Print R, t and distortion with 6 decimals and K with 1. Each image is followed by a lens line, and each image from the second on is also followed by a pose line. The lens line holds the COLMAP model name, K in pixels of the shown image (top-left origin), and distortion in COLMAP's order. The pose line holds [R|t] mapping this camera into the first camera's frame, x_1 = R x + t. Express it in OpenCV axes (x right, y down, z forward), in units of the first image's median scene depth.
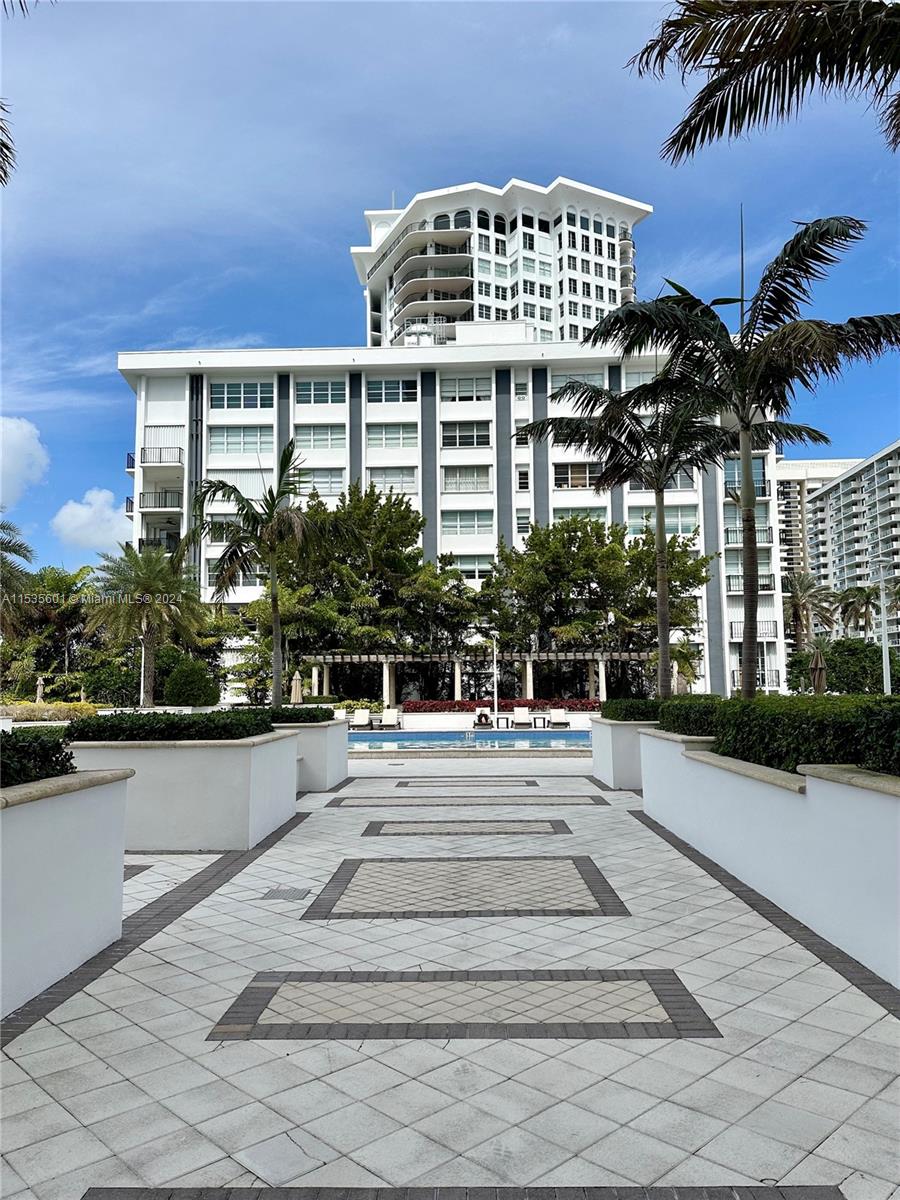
lens RADIAL K [[840.4, 0, 450.4], [0, 840.4, 600.9], [0, 0, 1]] dist [-0.003303, 0.000284]
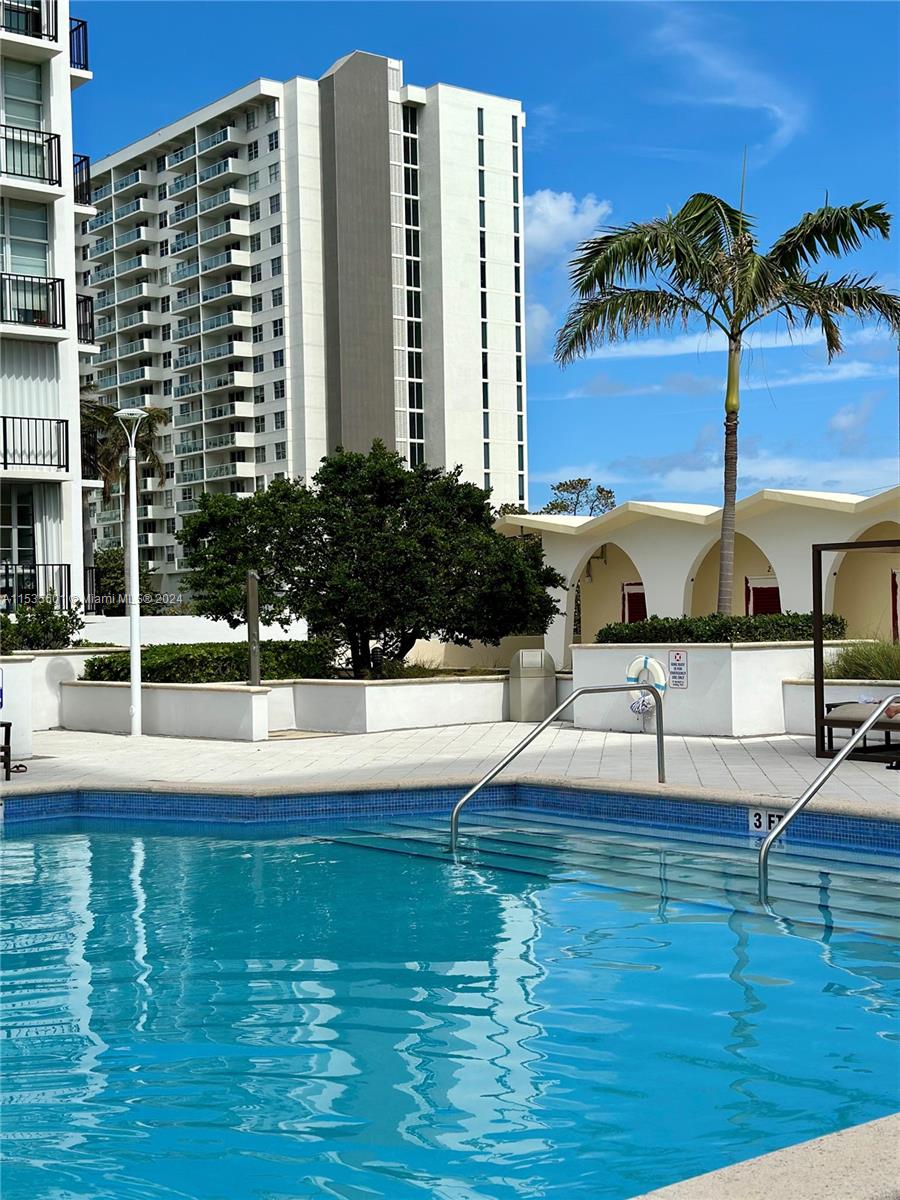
lens RADIAL K [[1673.7, 0, 450.9], [0, 1673.7, 600.9], [0, 0, 1]] dist [0.049249, 0.000000]
pose [[0.770886, 0.013694, 0.636826, 0.083737], [-0.061927, 0.996644, 0.053532, 0.048431], [-0.633956, -0.080704, 0.769147, 0.378082]]
